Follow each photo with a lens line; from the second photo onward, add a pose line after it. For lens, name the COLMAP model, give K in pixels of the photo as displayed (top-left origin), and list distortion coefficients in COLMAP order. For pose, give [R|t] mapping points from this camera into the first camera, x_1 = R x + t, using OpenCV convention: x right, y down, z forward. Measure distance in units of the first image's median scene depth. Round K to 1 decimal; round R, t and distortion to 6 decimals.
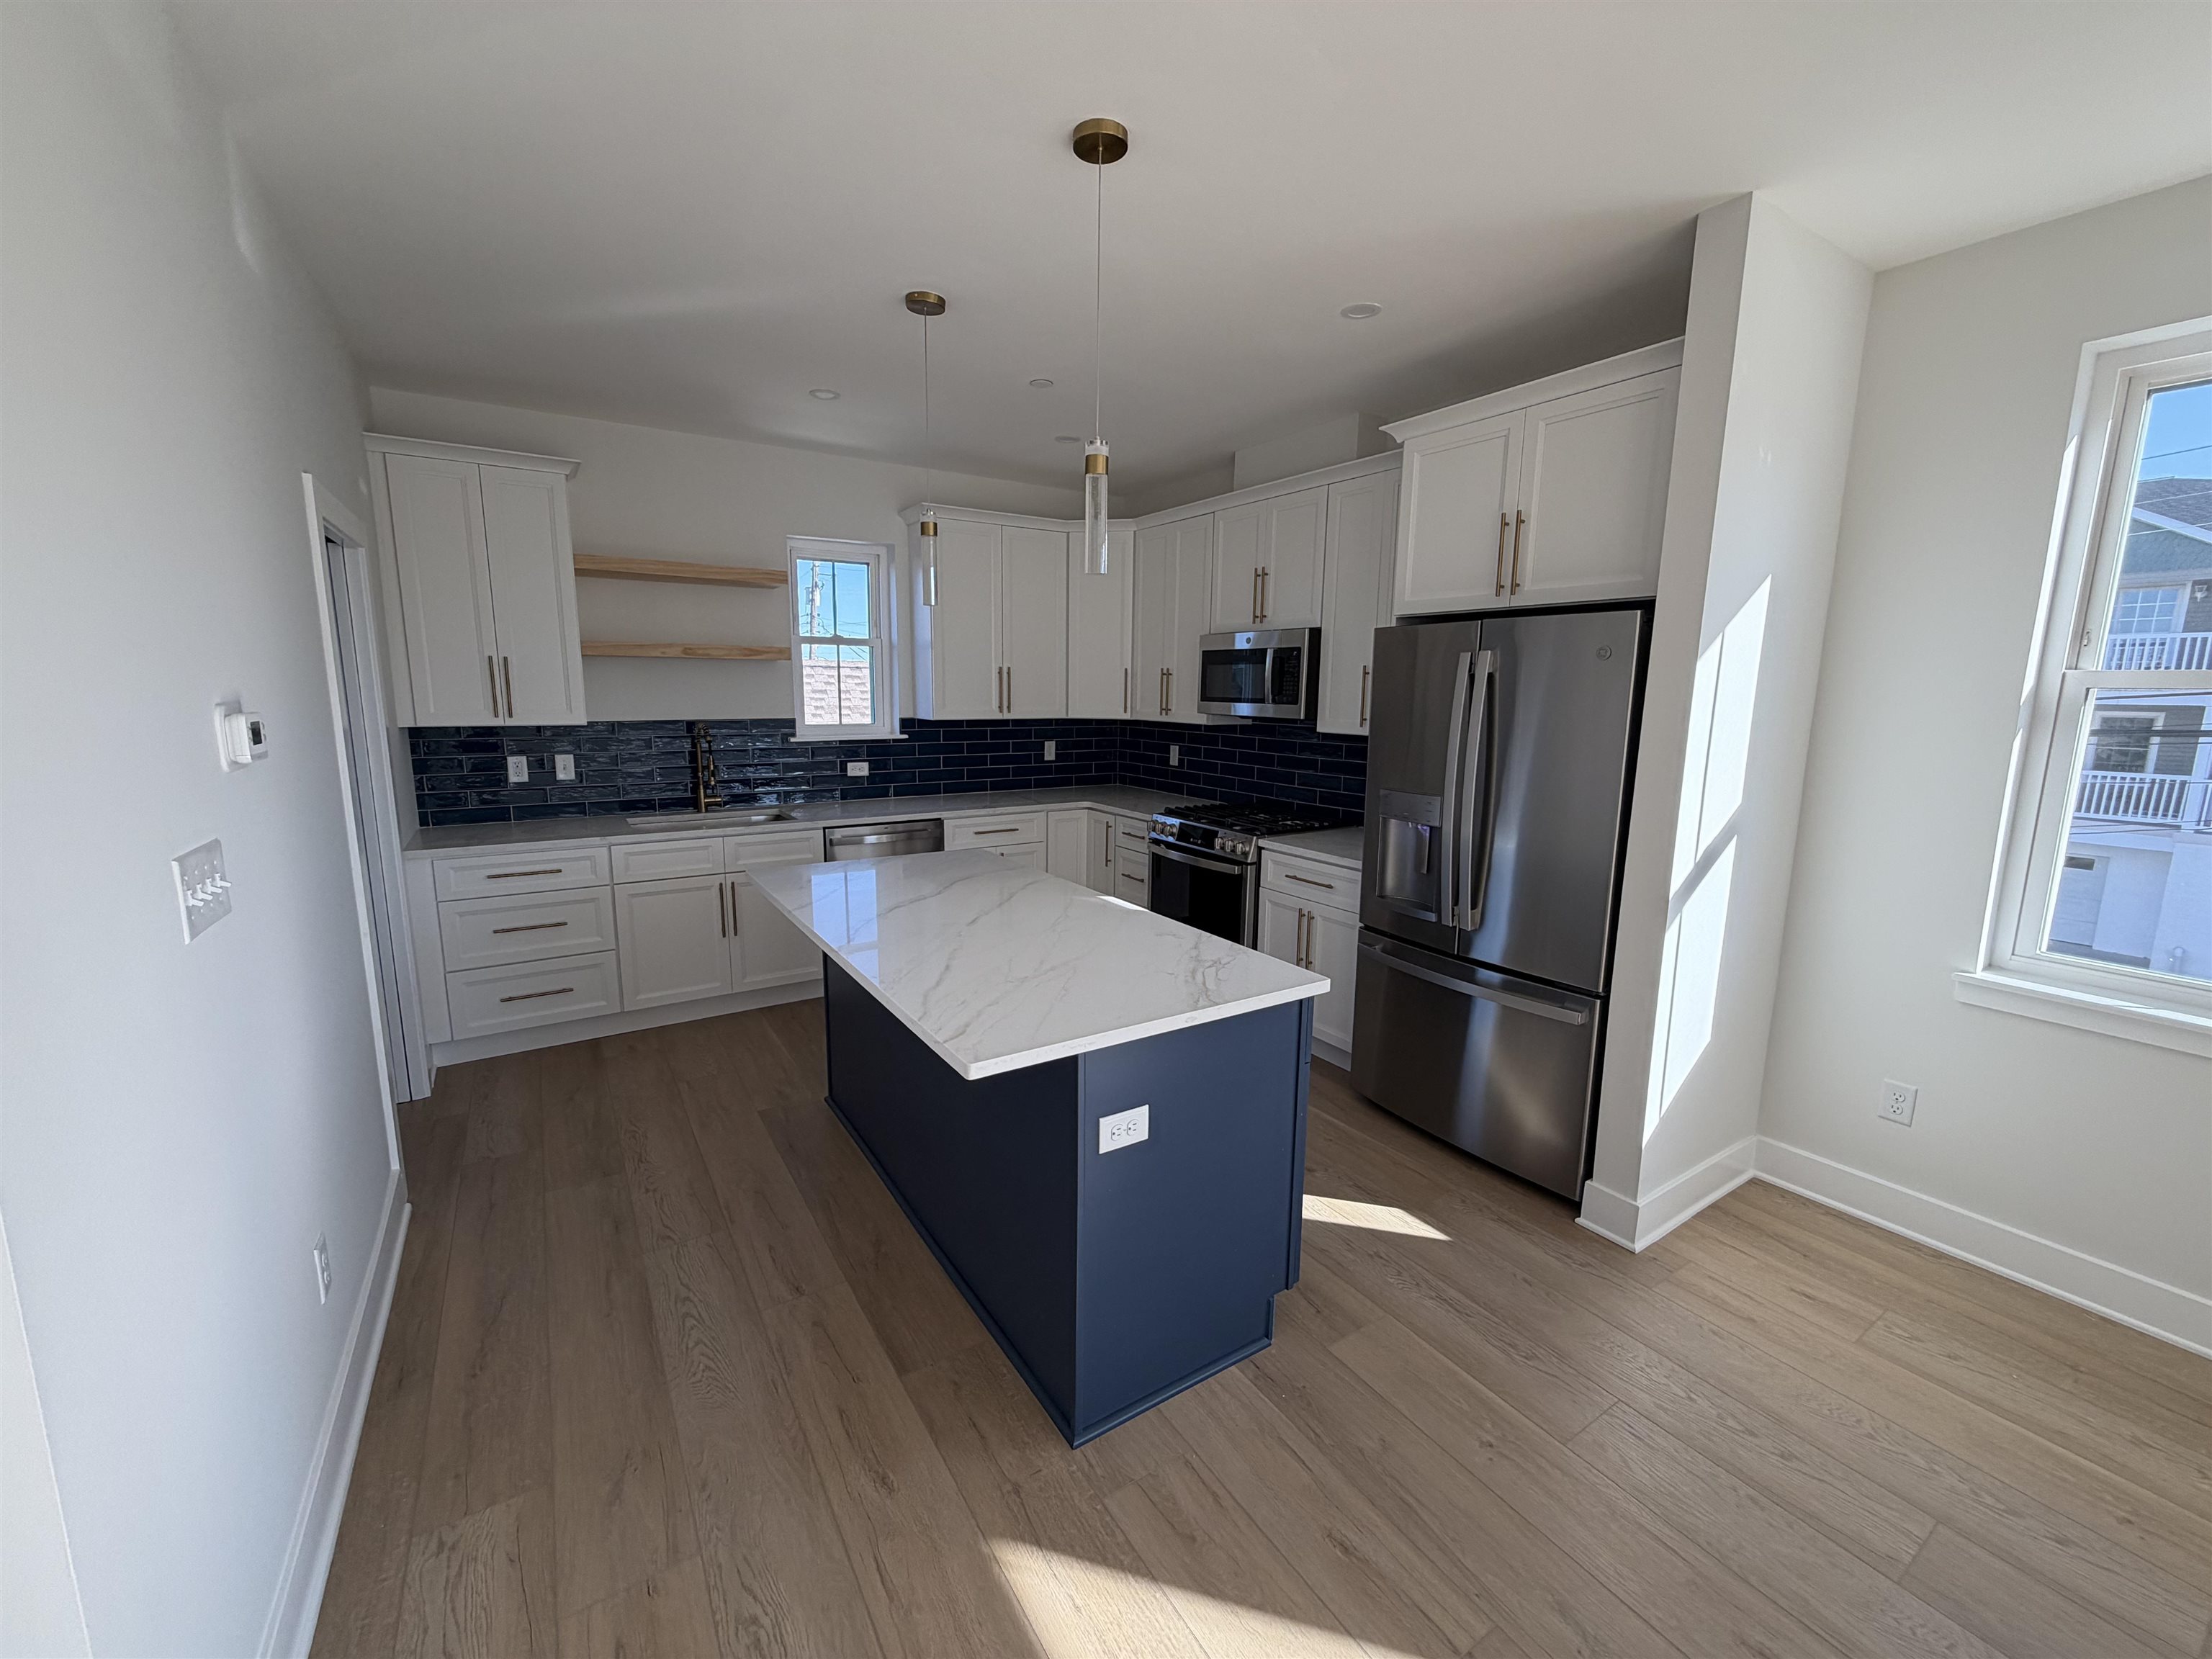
lens RADIAL K [[879.2, 0, 1097.7], [0, 879.2, 828.7], [0, 0, 1]] dist [-0.001311, 0.000299]
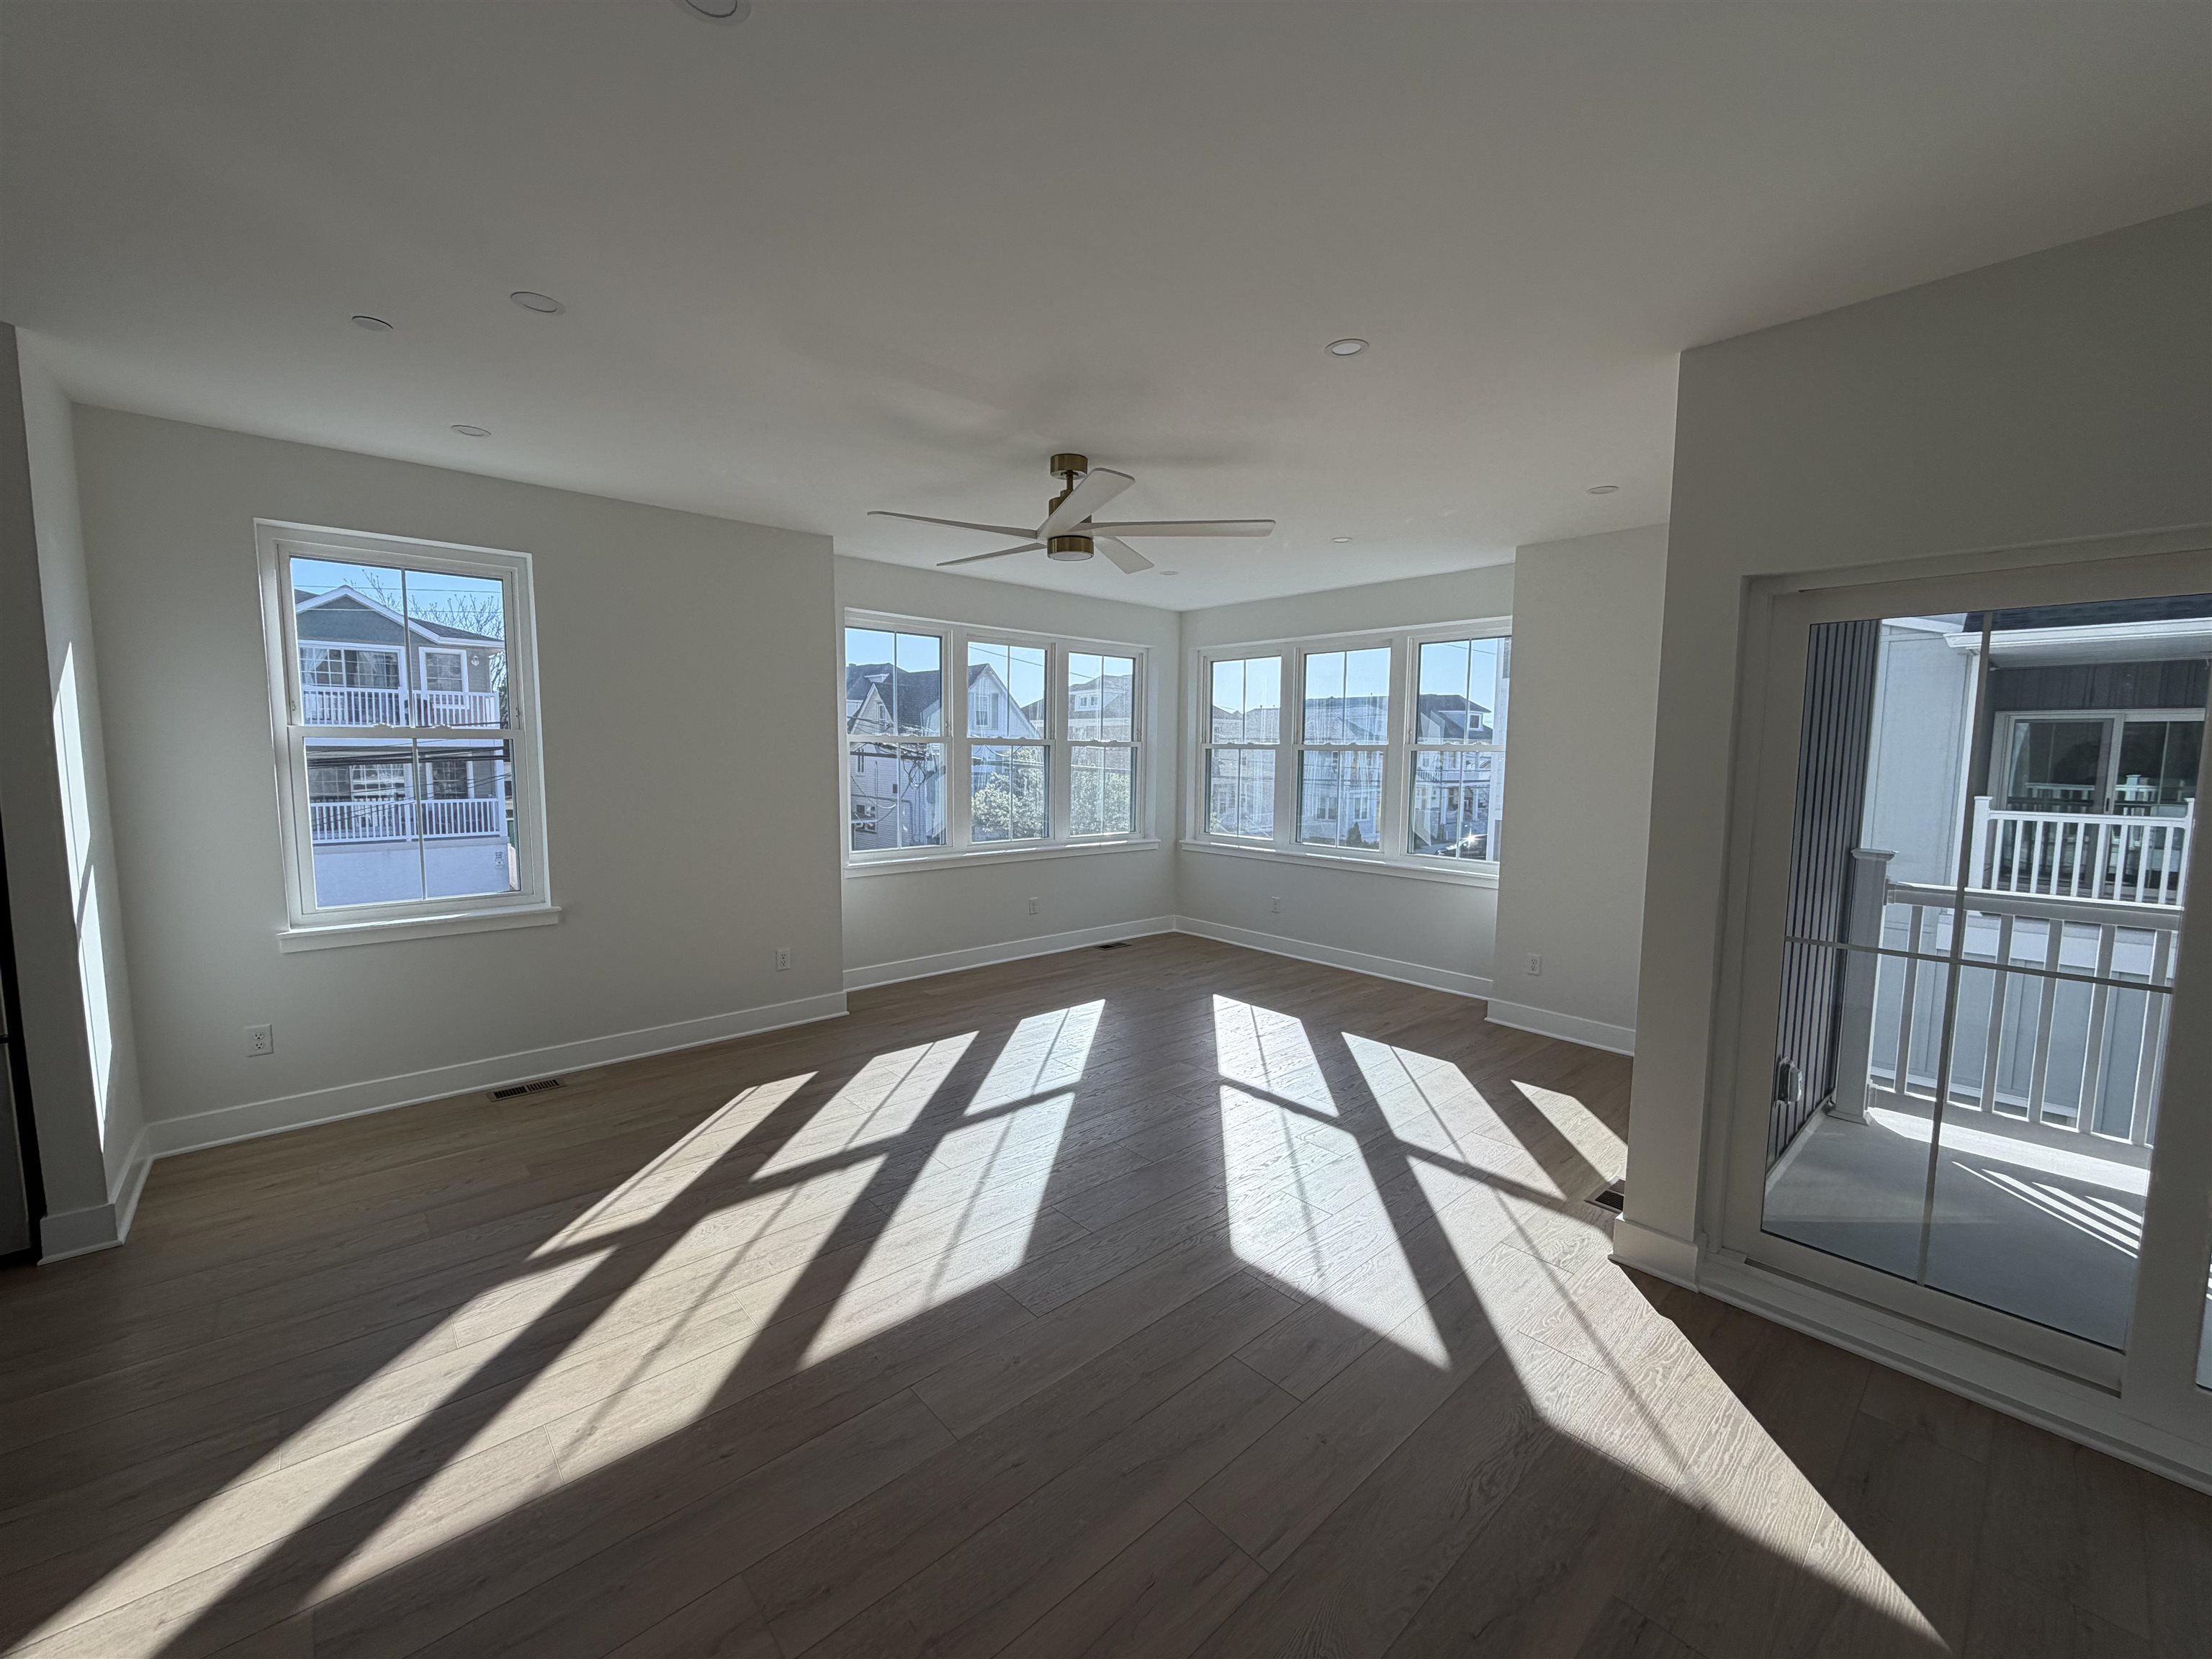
lens RADIAL K [[879.2, 0, 1098.3], [0, 879.2, 830.8], [0, 0, 1]] dist [-0.001311, 0.000299]
pose [[-0.159897, -0.109536, 0.981038, -0.476328], [0.145242, 0.980398, 0.133137, 0.001193], [-0.976390, 0.163776, -0.140853, -0.103321]]
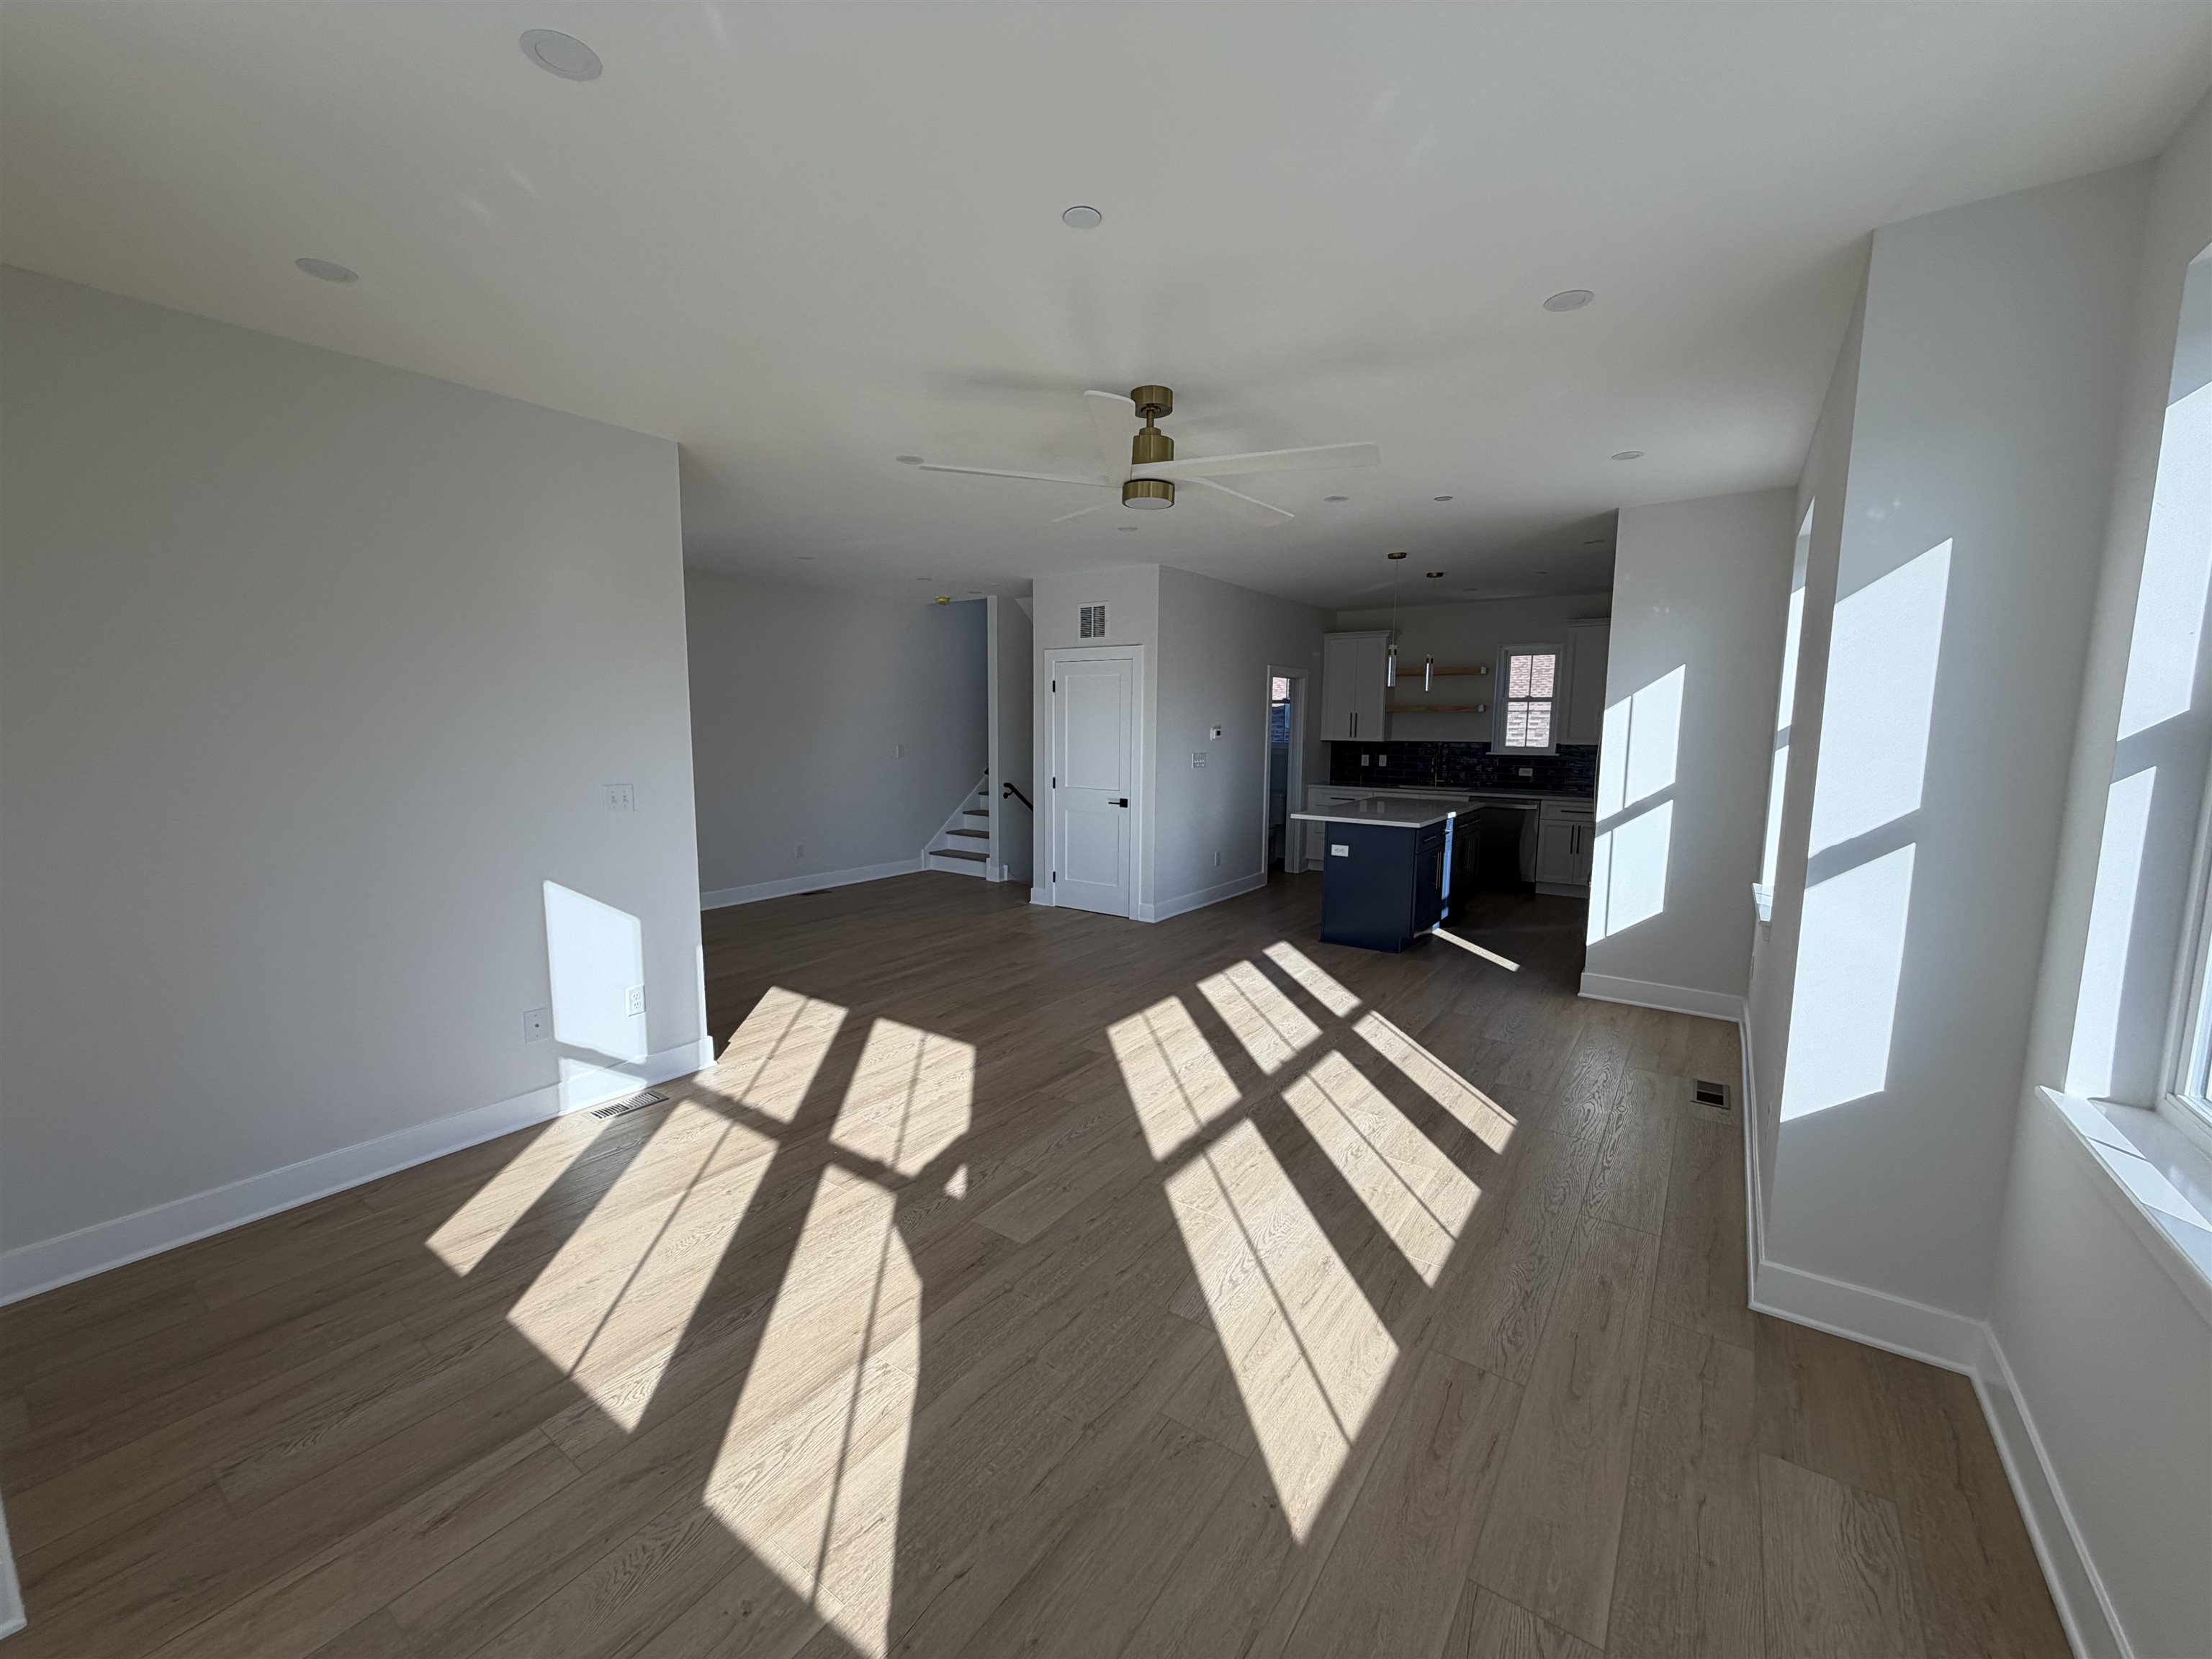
lens RADIAL K [[879.2, 0, 1099.7], [0, 879.2, 838.5], [0, 0, 1]] dist [-0.001311, 0.000299]
pose [[0.375044, 0.114274, -0.919937, 1.588003], [-0.148788, 0.986928, 0.061937, 0.124042], [0.914989, 0.113646, 0.387144, -0.671900]]
